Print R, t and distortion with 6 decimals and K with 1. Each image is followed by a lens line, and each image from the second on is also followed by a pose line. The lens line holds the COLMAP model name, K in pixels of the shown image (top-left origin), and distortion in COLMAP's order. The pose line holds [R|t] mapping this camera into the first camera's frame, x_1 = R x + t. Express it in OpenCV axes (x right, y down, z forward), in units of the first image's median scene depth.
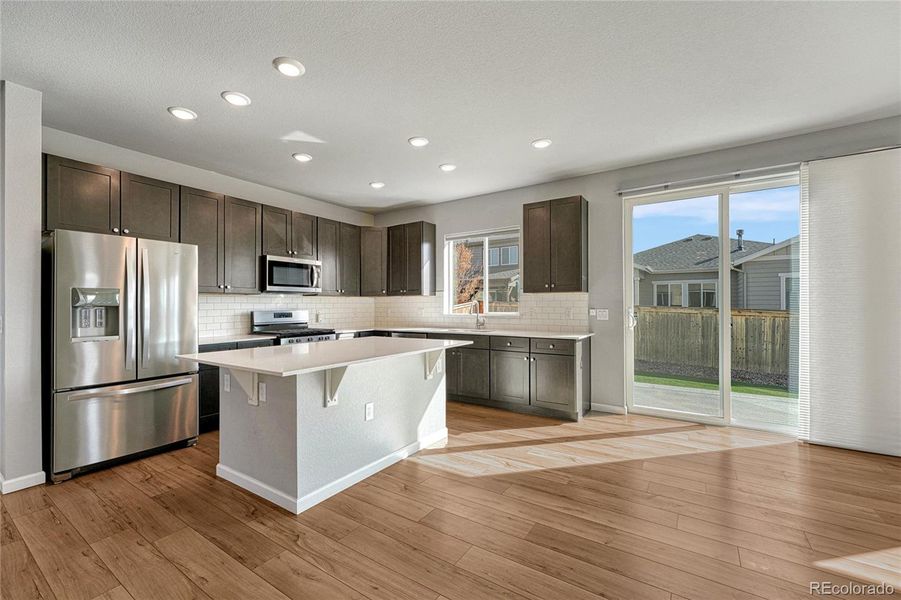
lens RADIAL K [[370.3, 0, 444.3], [0, 370.3, 304.0], [0, 0, 1]] dist [-0.009886, -0.000056]
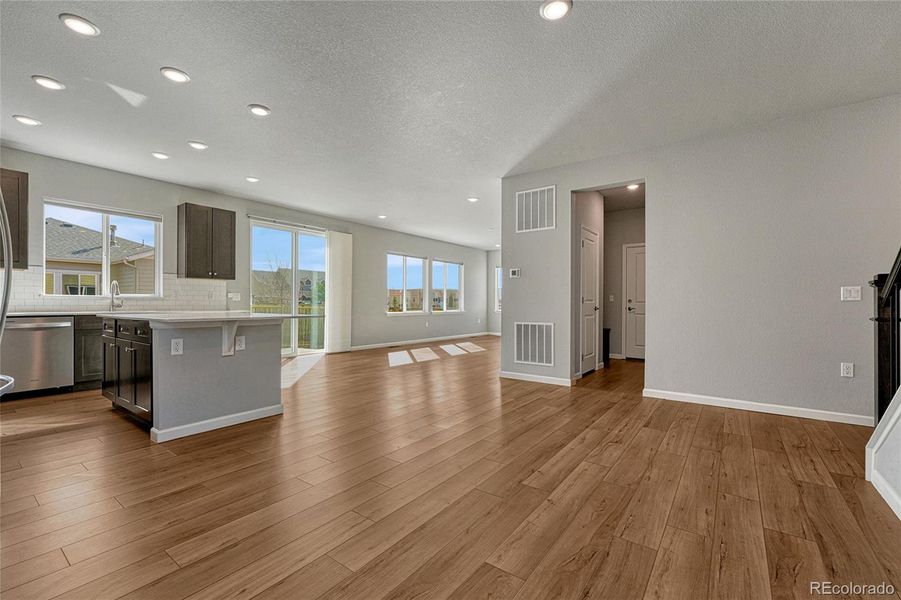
lens RADIAL K [[388.8, 0, 448.0], [0, 388.8, 299.9], [0, 0, 1]] dist [0.000535, 0.000057]
pose [[0.038059, 0.013799, 0.999180, -1.028521], [-0.007453, 0.999881, -0.013525, 0.054272], [-0.999248, -0.006932, 0.038157, 0.118099]]
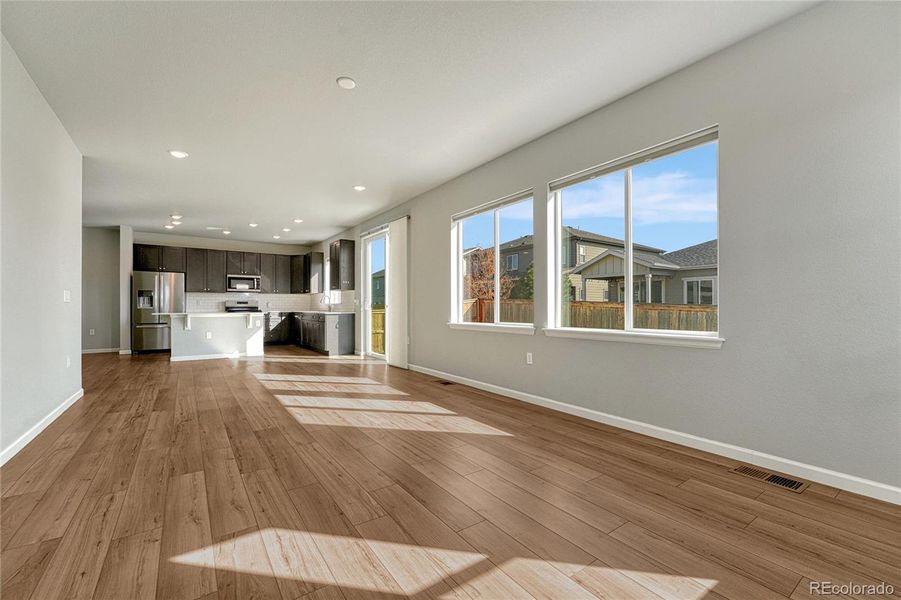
lens RADIAL K [[376.5, 0, 448.6], [0, 376.5, 302.5], [0, 0, 1]] dist [-0.001317, -0.000238]
pose [[0.935158, -0.000440, -0.354231, 1.498110], [-0.001588, 0.999984, -0.005433, 0.041249], [0.354228, 0.005643, 0.935142, -0.598955]]
